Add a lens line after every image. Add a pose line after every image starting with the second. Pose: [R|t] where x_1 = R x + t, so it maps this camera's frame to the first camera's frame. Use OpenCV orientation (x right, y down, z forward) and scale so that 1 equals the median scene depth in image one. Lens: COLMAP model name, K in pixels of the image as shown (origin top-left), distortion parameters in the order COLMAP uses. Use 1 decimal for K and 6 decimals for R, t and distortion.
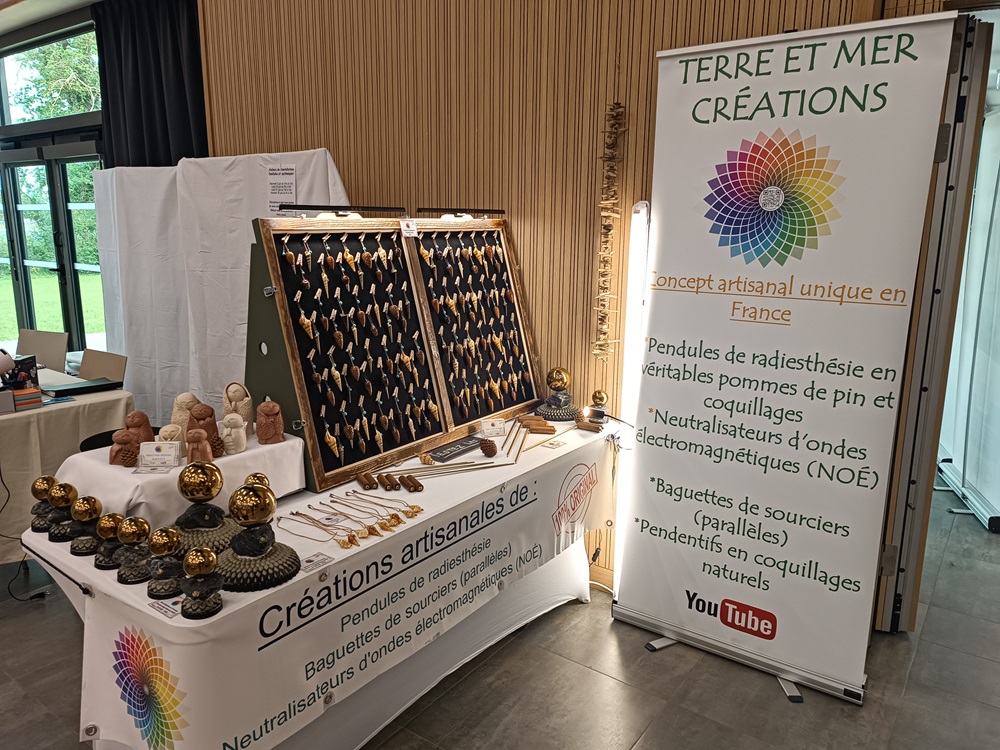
lens RADIAL K [[718.7, 0, 500.0], [0, 718.7, 375.0], [0, 0, 1]] dist [0.012132, 0.004859]
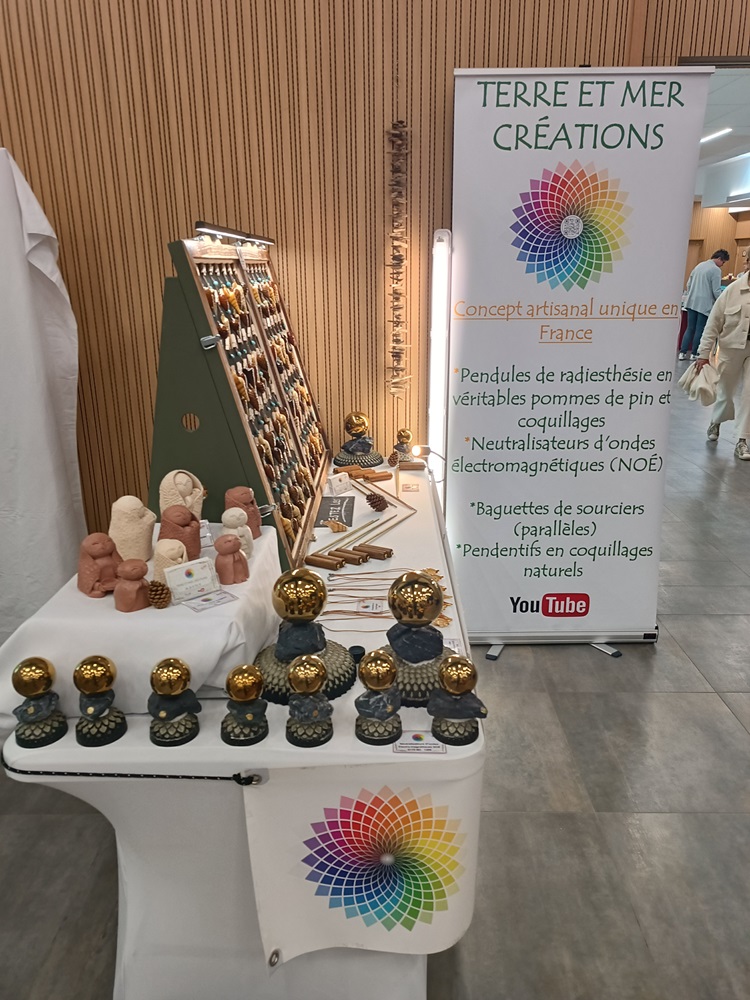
lens RADIAL K [[718.7, 0, 375.0], [0, 718.7, 500.0], [0, 0, 1]] dist [0.012132, 0.004859]
pose [[0.810574, -0.192131, 0.553223, -0.532742], [0.136123, 0.980591, 0.141109, -0.031673], [-0.569597, -0.039073, 0.820995, 0.245690]]
